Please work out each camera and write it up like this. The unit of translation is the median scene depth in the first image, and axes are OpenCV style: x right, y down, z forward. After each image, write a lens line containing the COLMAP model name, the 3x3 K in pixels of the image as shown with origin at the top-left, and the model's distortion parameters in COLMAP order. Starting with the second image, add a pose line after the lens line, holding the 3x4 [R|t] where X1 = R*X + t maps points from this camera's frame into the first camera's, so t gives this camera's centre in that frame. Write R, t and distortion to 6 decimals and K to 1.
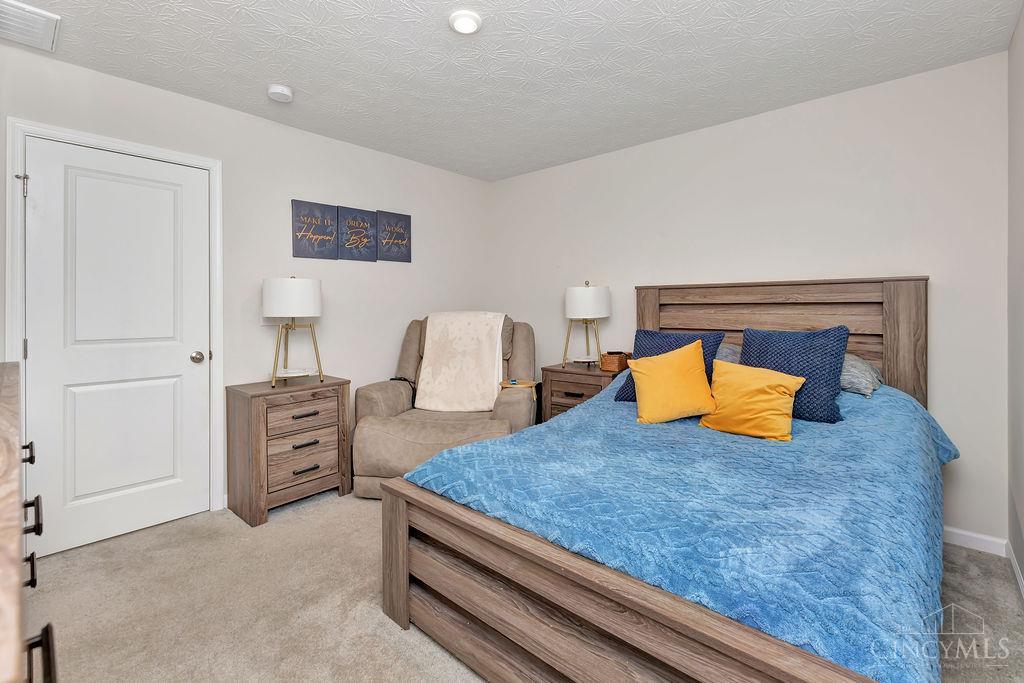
lens RADIAL K [[460.8, 0, 489.0], [0, 460.8, 308.2], [0, 0, 1]] dist [-0.023296, -0.001414]
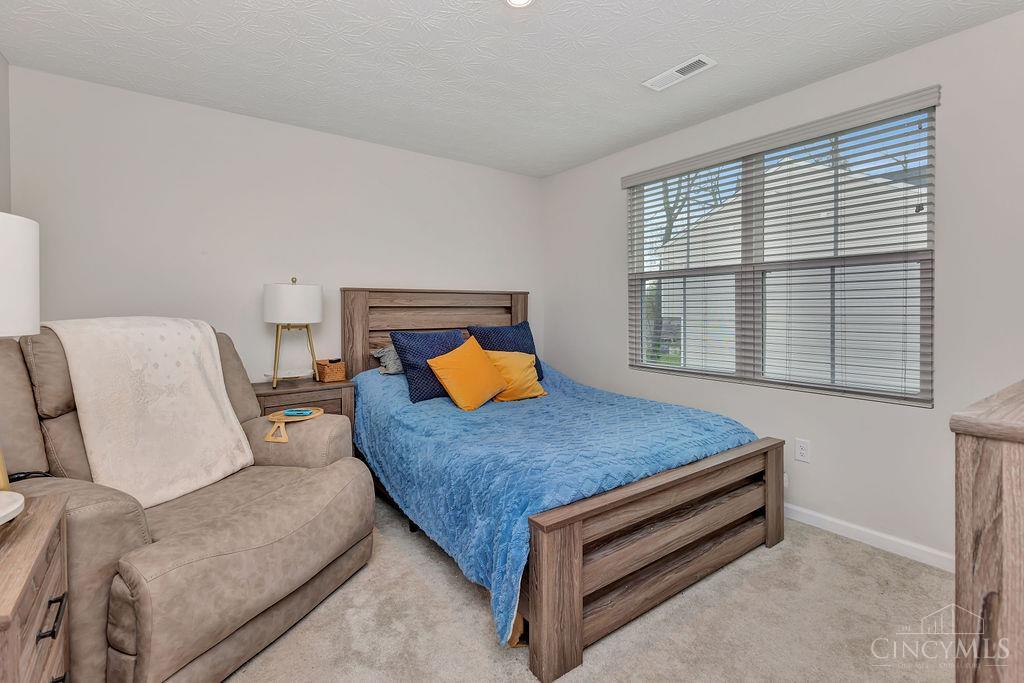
lens RADIAL K [[460.8, 0, 524.5], [0, 460.8, 307.7], [0, 0, 1]] dist [-0.023296, -0.001414]
pose [[0.182497, 0.006463, 0.983185, -0.712841], [0.005374, 0.999957, -0.007571, 0.003615], [-0.983192, 0.006666, 0.182455, 0.612966]]
